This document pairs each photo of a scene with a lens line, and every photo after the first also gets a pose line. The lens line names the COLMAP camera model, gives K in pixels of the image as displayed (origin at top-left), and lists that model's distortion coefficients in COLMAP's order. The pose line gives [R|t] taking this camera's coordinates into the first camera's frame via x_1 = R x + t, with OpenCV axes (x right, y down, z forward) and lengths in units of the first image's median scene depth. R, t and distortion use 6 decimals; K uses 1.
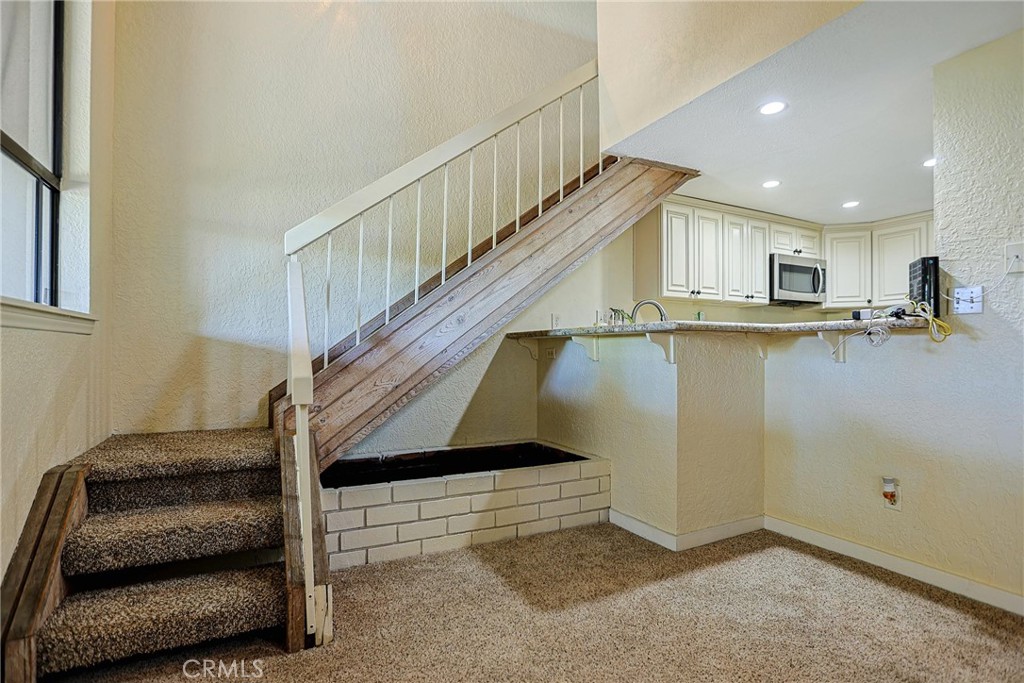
lens RADIAL K [[515.1, 0, 512.1], [0, 515.1, 350.2], [0, 0, 1]] dist [-0.050677, 0.018476]
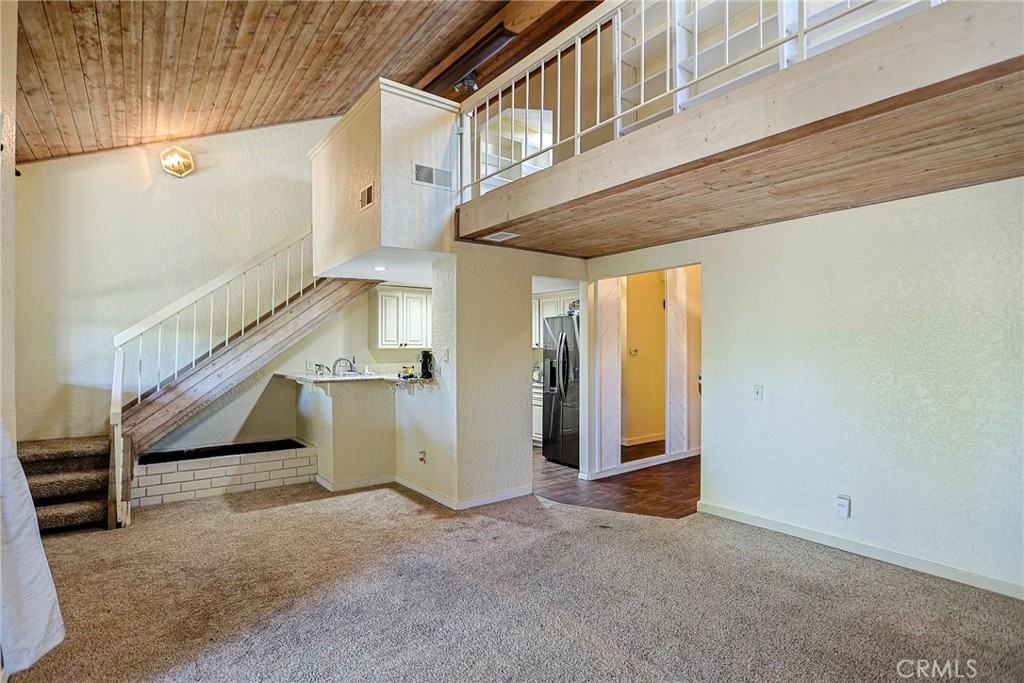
lens RADIAL K [[515.1, 0, 512.6], [0, 515.1, 343.5], [0, 0, 1]] dist [-0.050677, 0.018476]
pose [[0.985012, -0.003569, 0.172451, 0.555054], [0.005267, 0.999942, -0.009389, -0.131600], [-0.172408, 0.010157, 0.984973, -0.894006]]
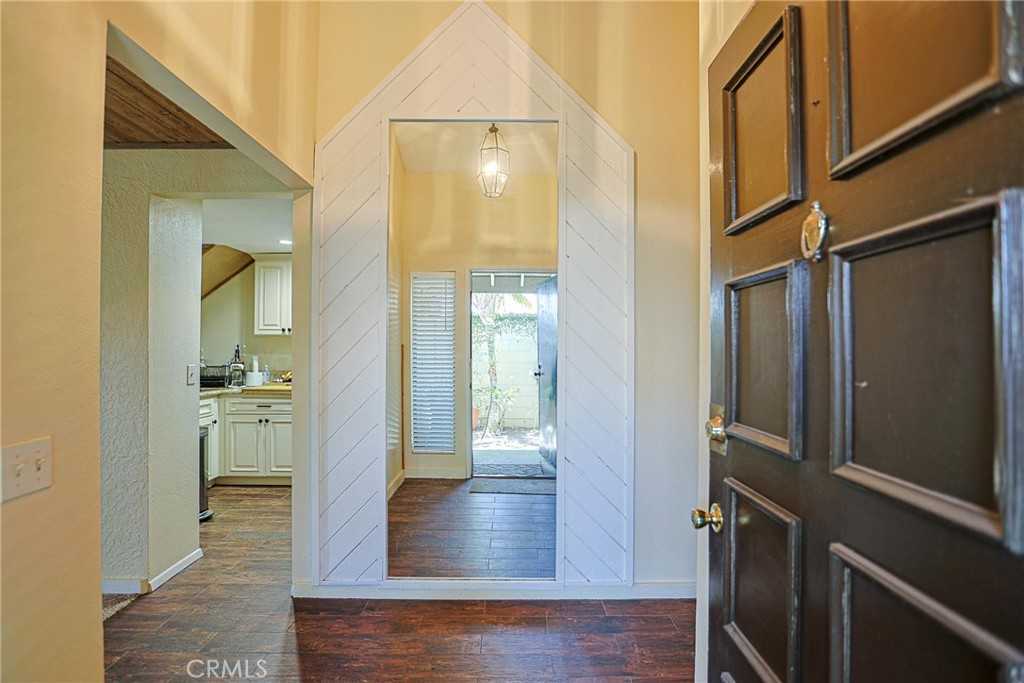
lens RADIAL K [[515.1, 0, 506.0], [0, 515.1, 345.7], [0, 0, 1]] dist [-0.050677, 0.018476]
pose [[0.886315, 0.003673, -0.463068, 1.836737], [-0.002378, 0.999991, 0.003381, -0.105944], [0.463077, -0.001896, 0.886316, 0.210722]]
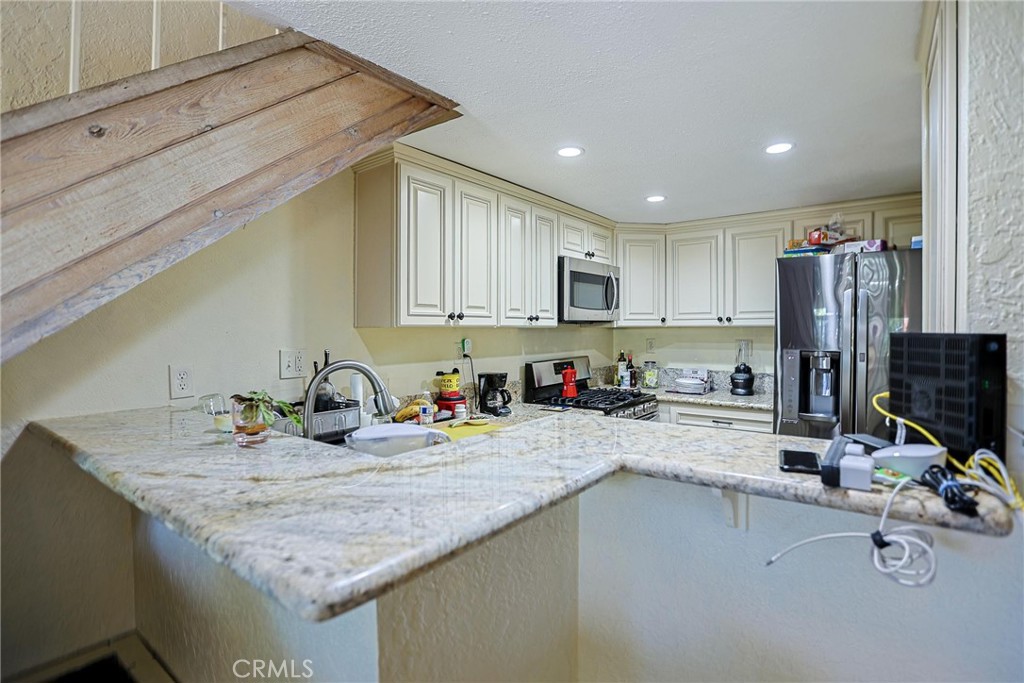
lens RADIAL K [[506.4, 0, 519.9], [0, 506.4, 335.7], [0, 0, 1]] dist [-0.034372, 0.007039]
pose [[0.904815, -0.007443, 0.425739, 0.221834], [0.000775, 0.999874, 0.015835, -0.130795], [-0.425803, -0.013998, 0.904707, 0.546054]]
